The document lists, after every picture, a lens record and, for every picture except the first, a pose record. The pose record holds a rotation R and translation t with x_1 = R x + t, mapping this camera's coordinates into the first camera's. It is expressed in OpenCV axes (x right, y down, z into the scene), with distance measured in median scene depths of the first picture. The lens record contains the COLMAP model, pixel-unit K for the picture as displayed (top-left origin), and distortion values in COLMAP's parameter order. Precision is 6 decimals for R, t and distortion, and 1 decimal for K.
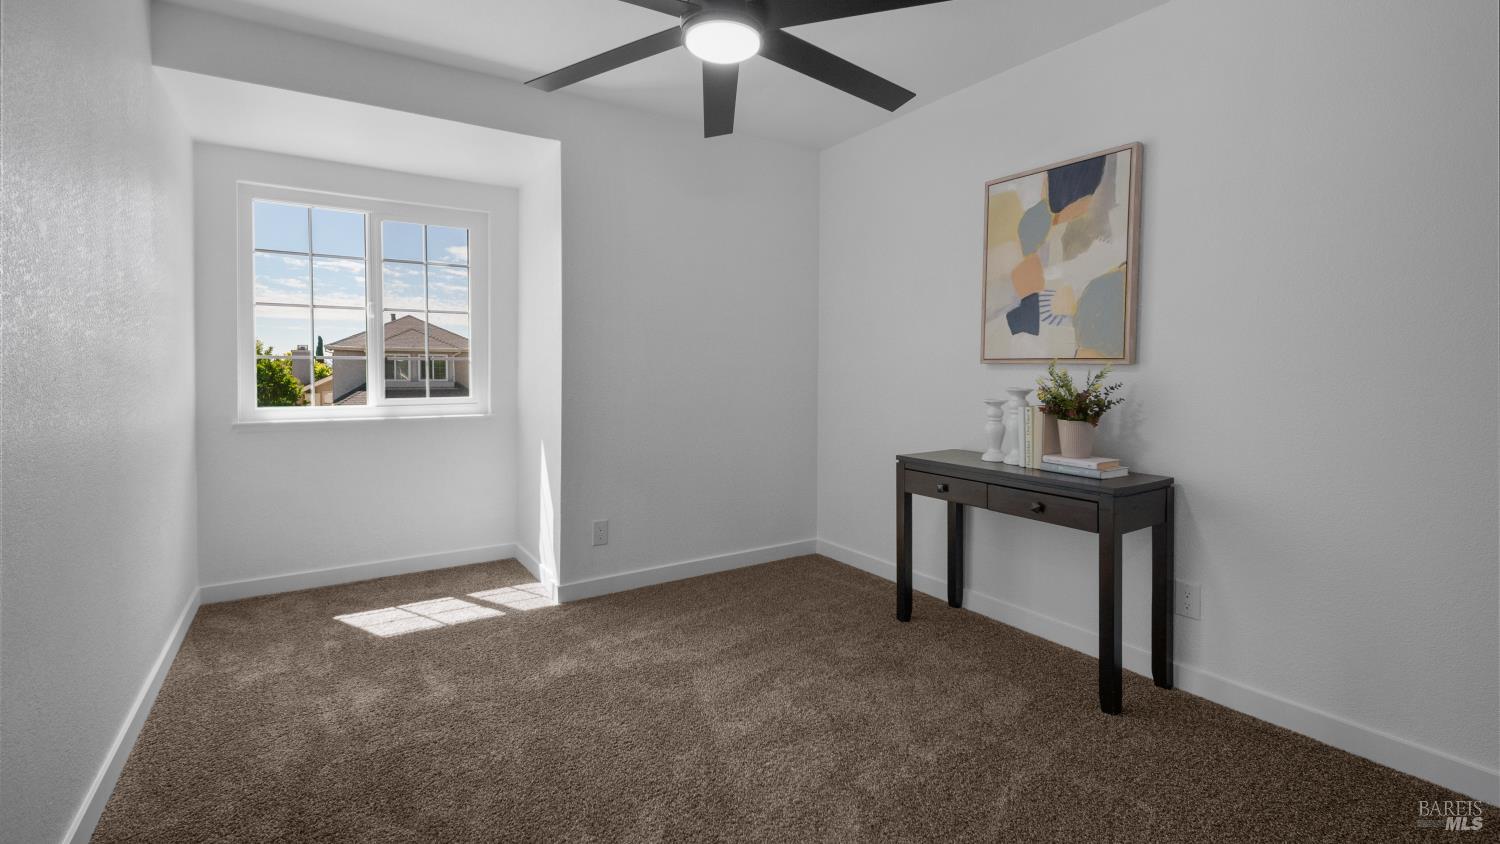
lens RADIAL K [[675.6, 0, 725.8], [0, 675.6, 386.5], [0, 0, 1]] dist [0.002409, -0.004342]
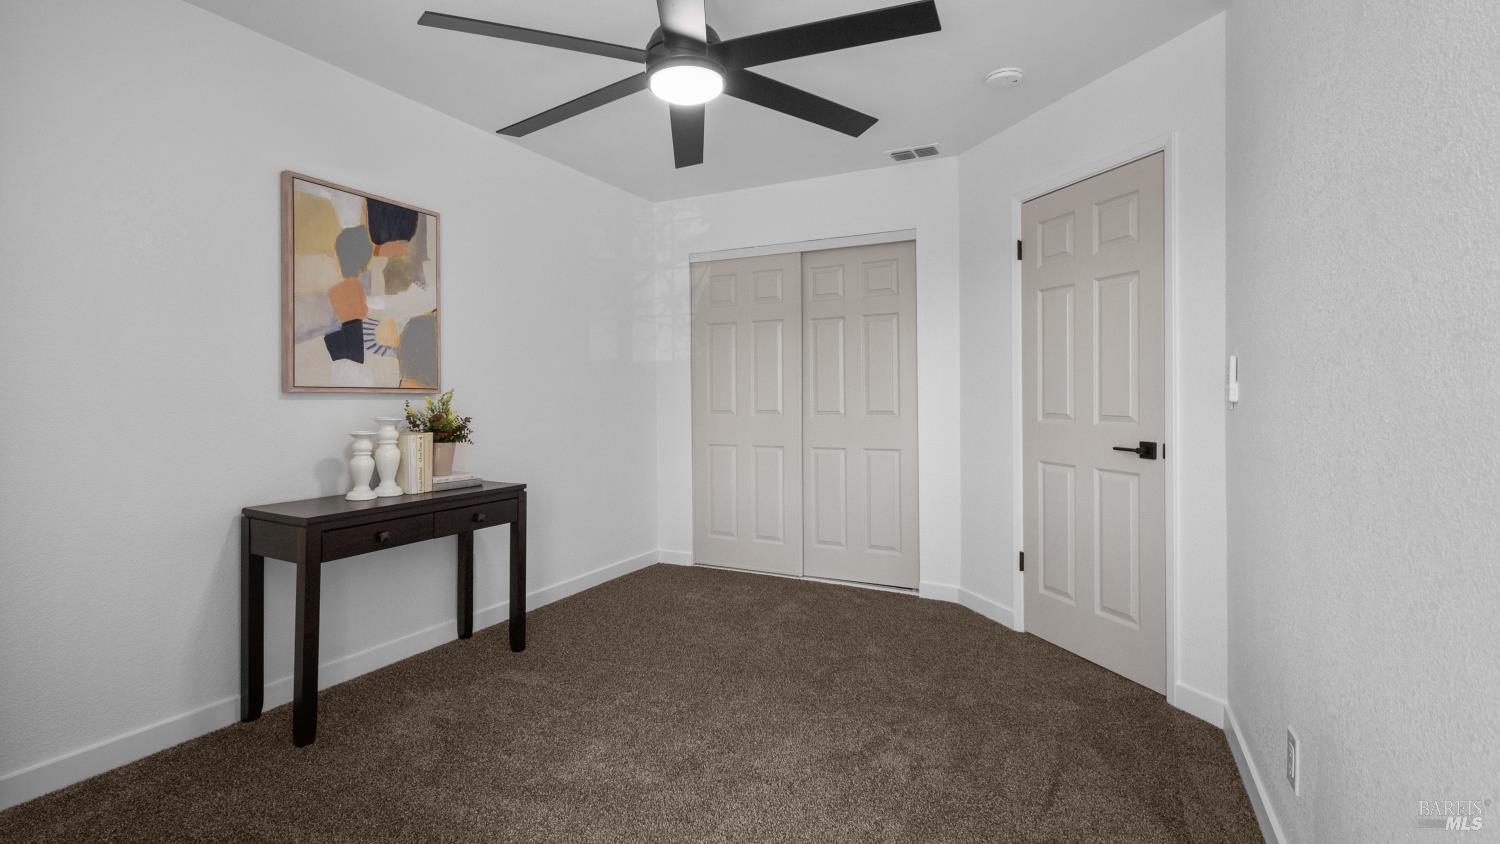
lens RADIAL K [[675.6, 0, 745.0], [0, 675.6, 385.2], [0, 0, 1]] dist [0.002409, -0.004342]
pose [[-0.522454, 0.002544, 0.852663, -0.634933], [0.018226, 0.999800, 0.008185, -0.041744], [-0.852472, 0.019817, -0.522396, 1.014251]]
